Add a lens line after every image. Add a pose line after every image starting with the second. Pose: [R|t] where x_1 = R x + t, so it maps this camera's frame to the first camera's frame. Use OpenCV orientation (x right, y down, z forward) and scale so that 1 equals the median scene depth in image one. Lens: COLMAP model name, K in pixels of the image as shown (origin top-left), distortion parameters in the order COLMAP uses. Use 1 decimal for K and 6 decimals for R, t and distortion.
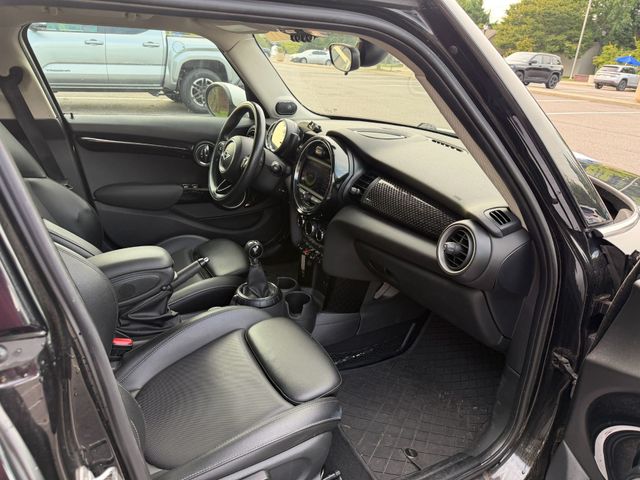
lens RADIAL K [[450.3, 0, 320.0], [0, 450.3, 240.0], [0, 0, 1]] dist [0.015782, -0.027790]
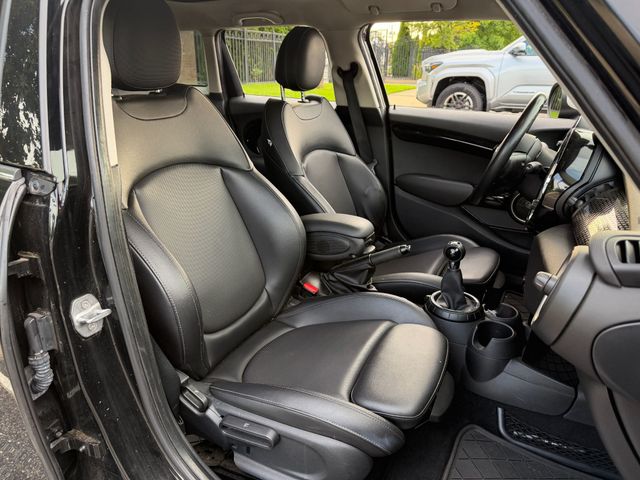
lens RADIAL K [[442.6, 0, 321.6], [0, 442.6, 246.5], [0, 0, 1]] dist [0.118258, -0.207081]
pose [[0.561897, 0.257735, -0.786031, 0.381576], [-0.293473, 0.950523, 0.101882, -0.001083], [0.773399, 0.173432, 0.609734, 0.259147]]
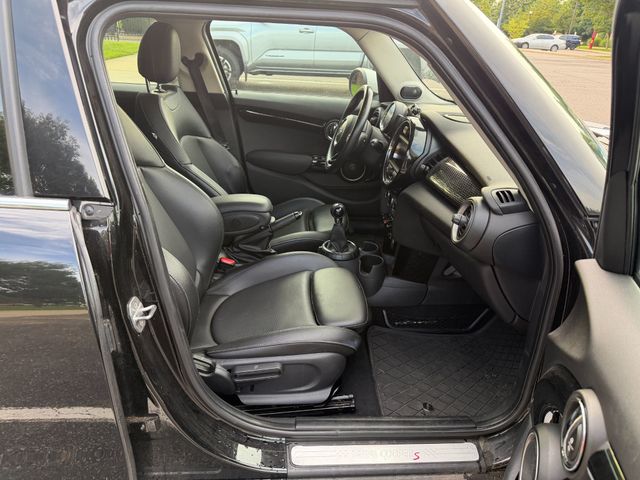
lens RADIAL K [[444.1, 0, 317.5], [0, 444.1, 250.3], [0, 0, 1]] dist [0.103887, -0.287353]
pose [[0.904179, 0.172702, -0.390684, 0.276501], [-0.153842, 0.984905, 0.079335, 0.038526], [0.398488, -0.011629, 0.917100, -0.103570]]
